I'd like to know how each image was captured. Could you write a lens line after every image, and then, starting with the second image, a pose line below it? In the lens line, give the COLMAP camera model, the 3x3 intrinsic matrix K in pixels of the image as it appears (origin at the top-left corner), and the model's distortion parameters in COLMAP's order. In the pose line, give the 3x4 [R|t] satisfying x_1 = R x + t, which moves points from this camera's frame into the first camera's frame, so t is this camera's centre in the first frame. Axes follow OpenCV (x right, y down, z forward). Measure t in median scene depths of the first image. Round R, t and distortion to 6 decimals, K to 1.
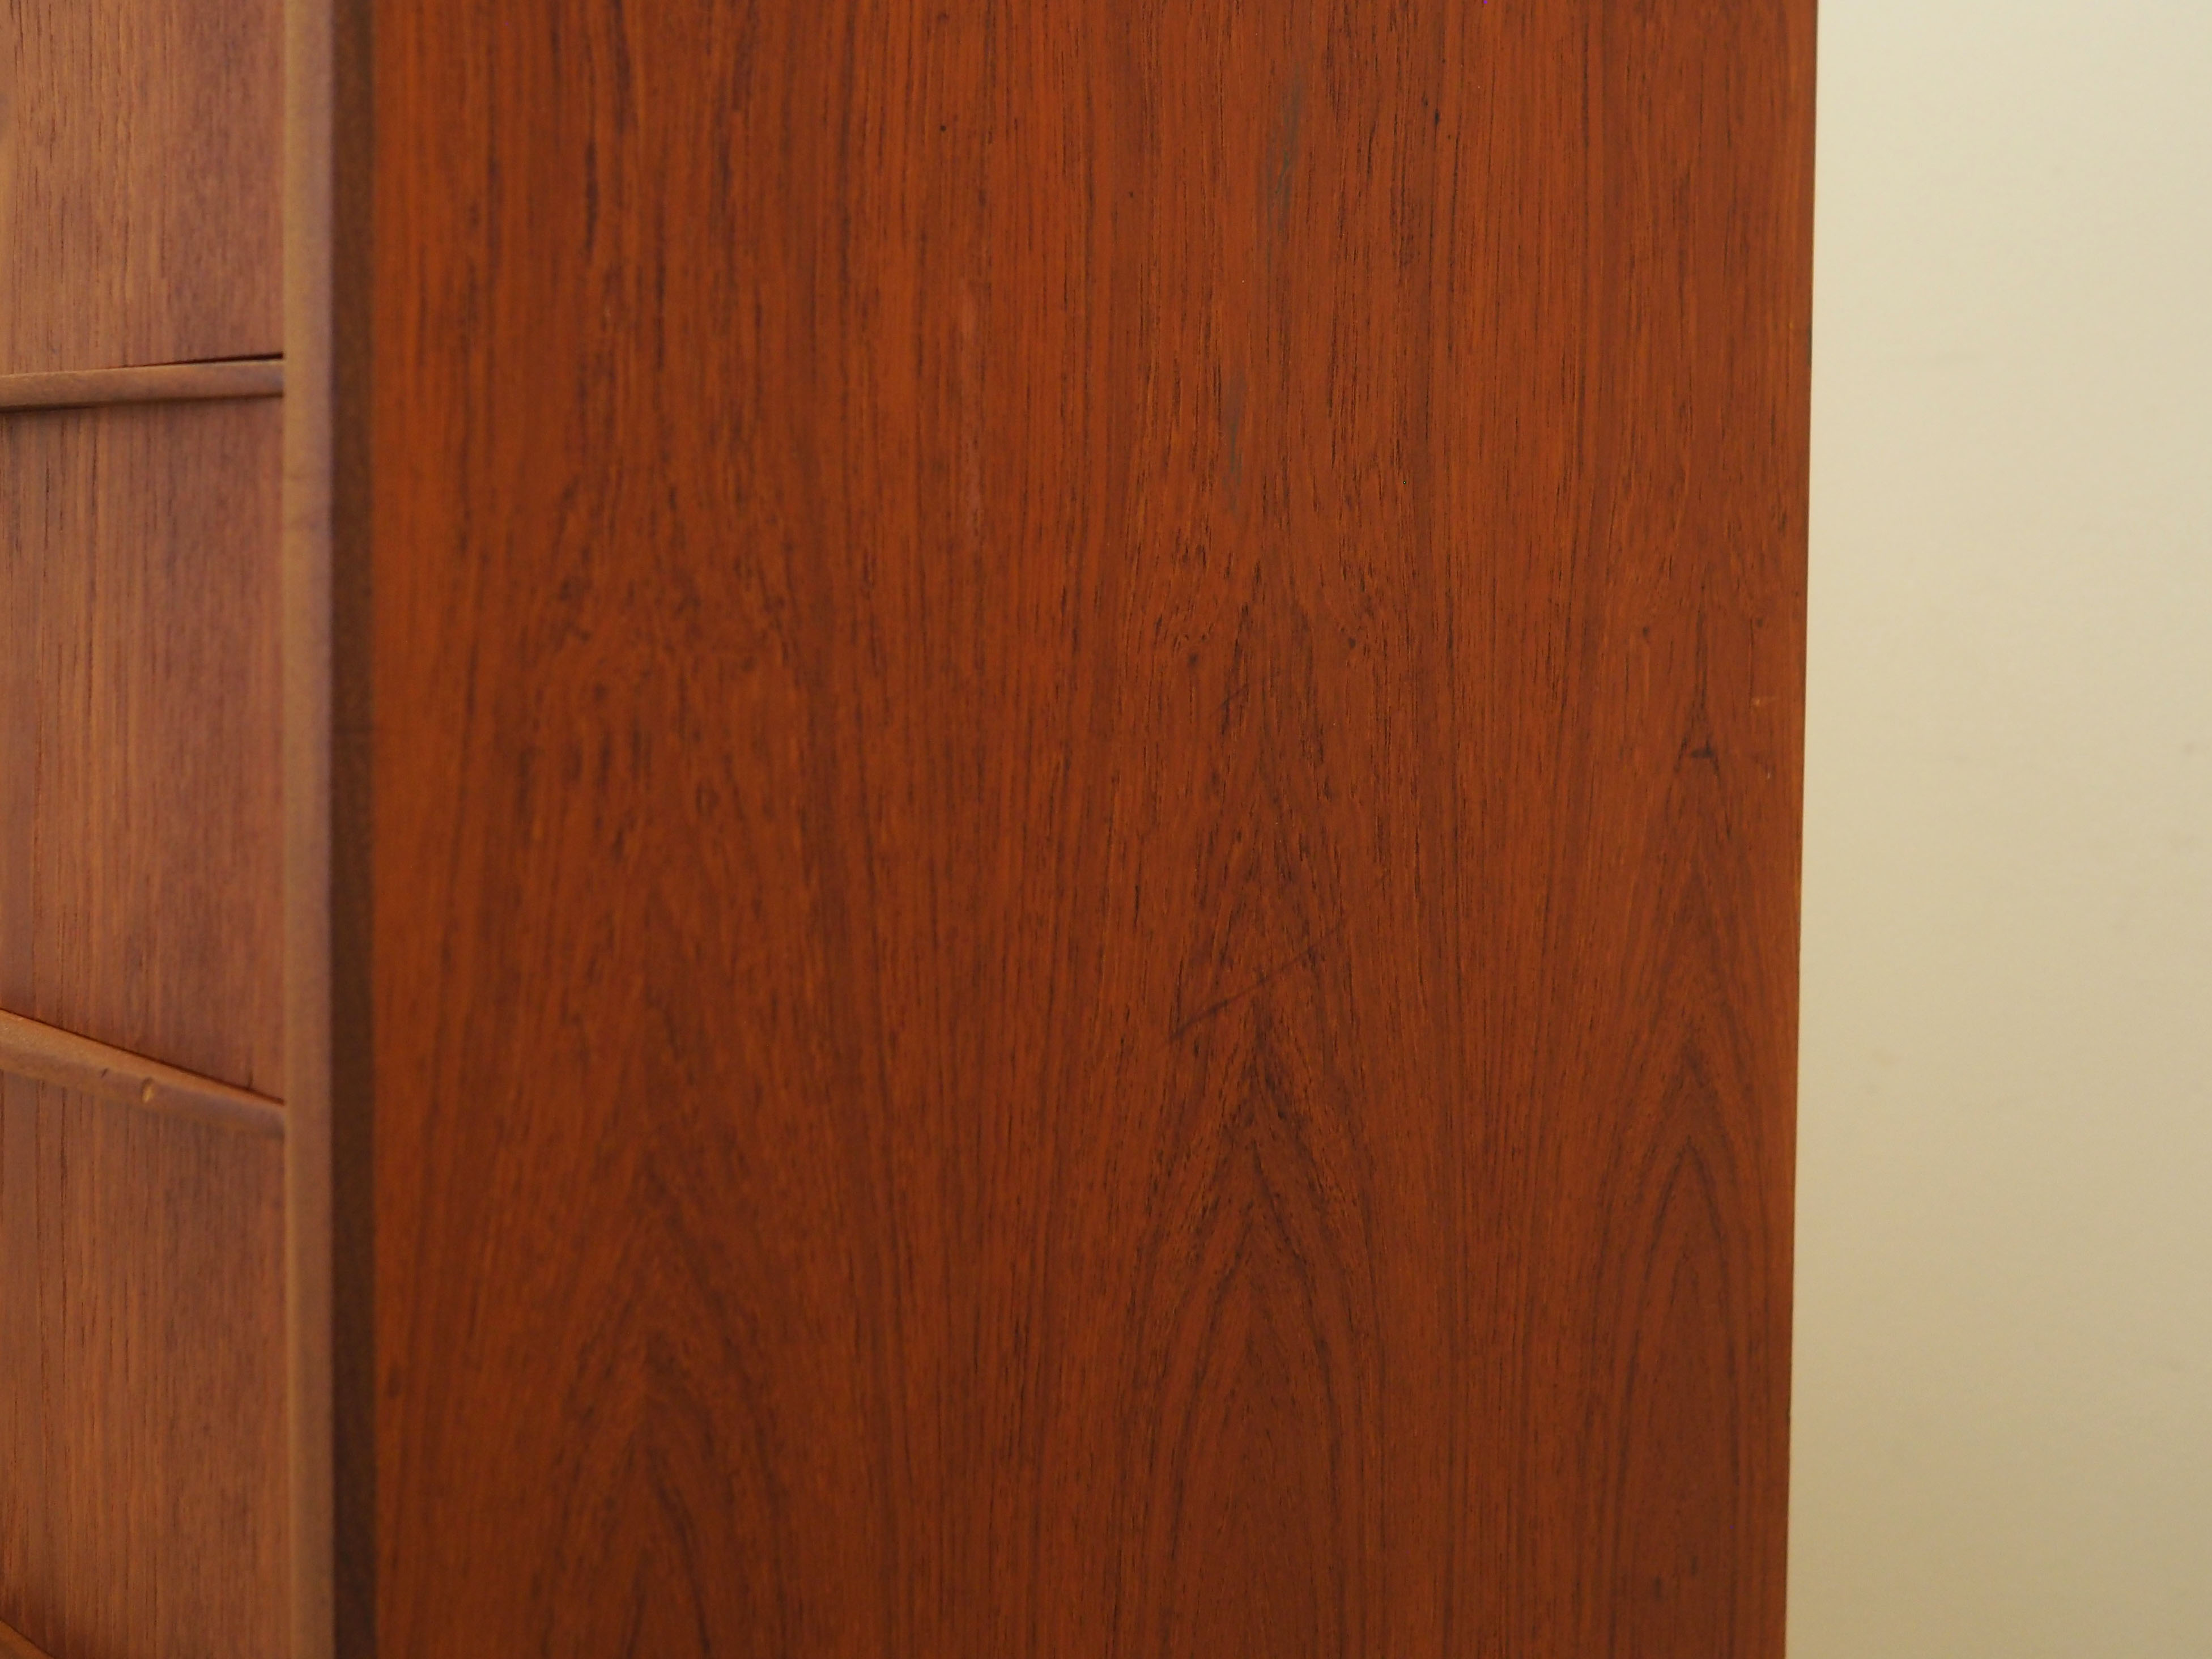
lens RADIAL K [[3030.6, 0, 1136.6], [0, 3030.6, 755.3], [0, 0, 1]] dist [-0.062005, 0.000000]
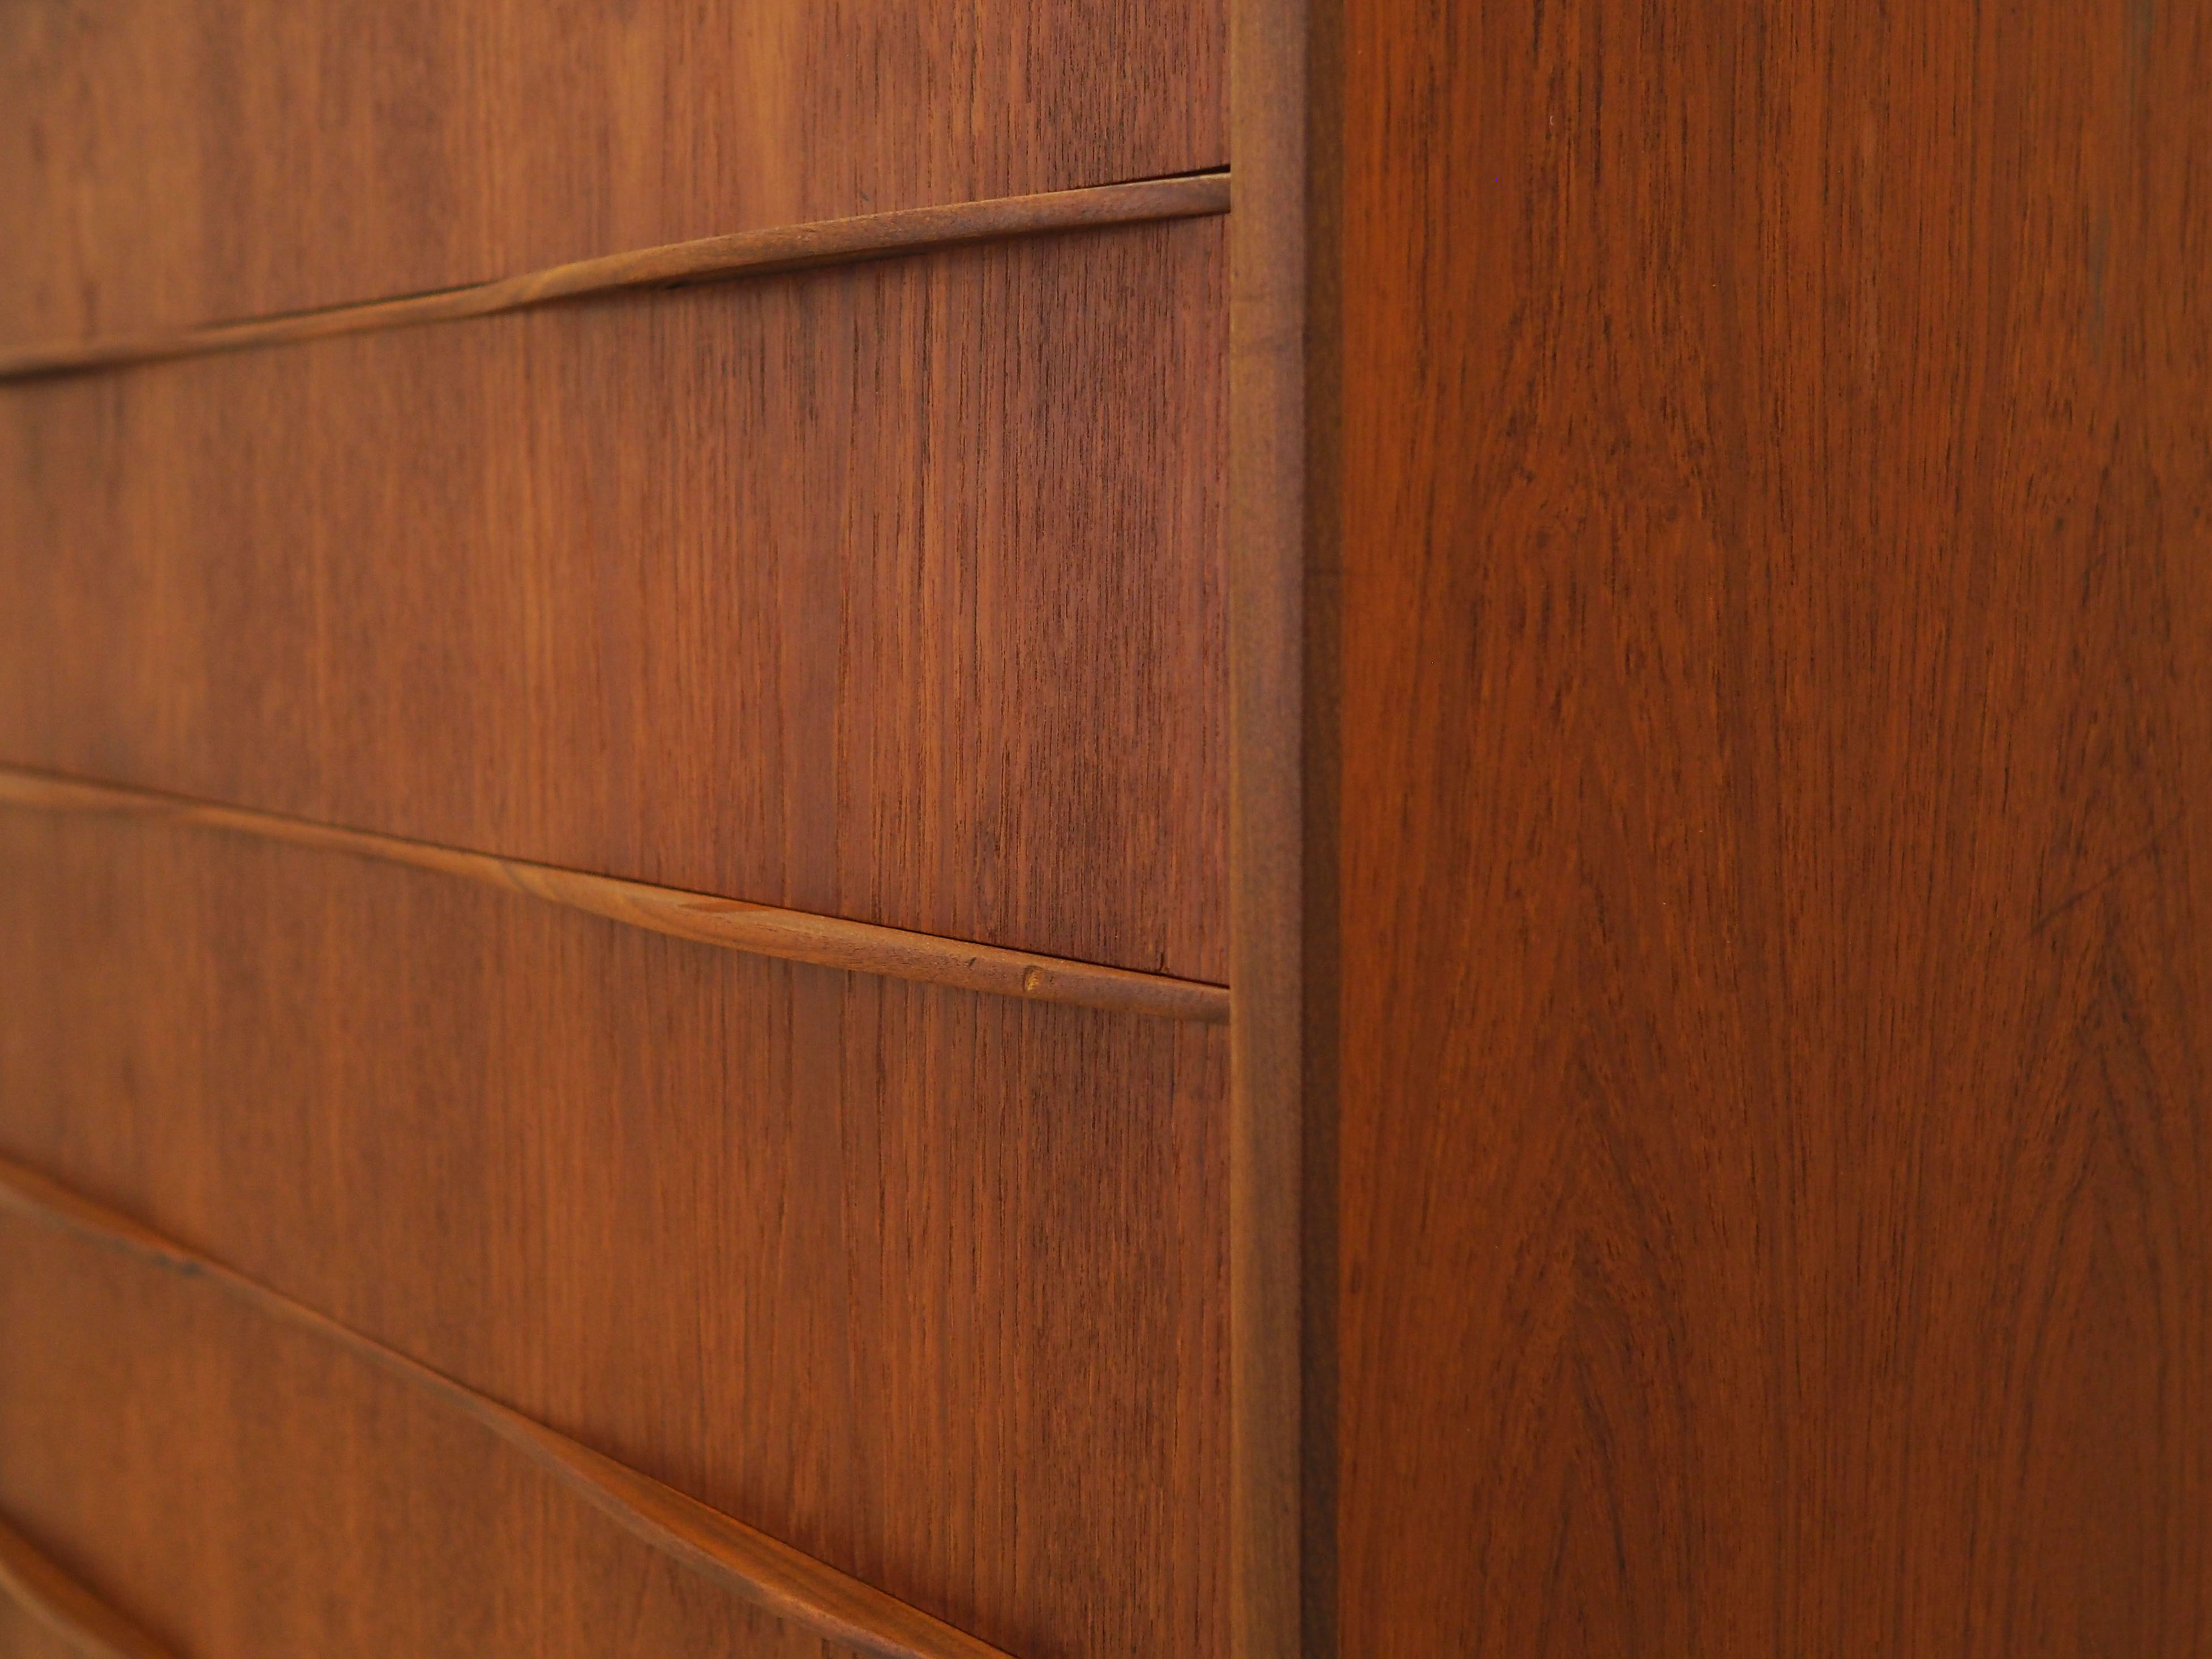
lens RADIAL K [[3030.6, 0, 1123.9], [0, 3030.6, 968.7], [0, 0, 1]] dist [-0.062005, 0.000000]
pose [[0.996851, -0.004704, -0.079158, -0.216284], [0.010293, 0.997470, 0.070347, 0.040557], [0.078627, -0.070940, 0.994377, 0.060208]]
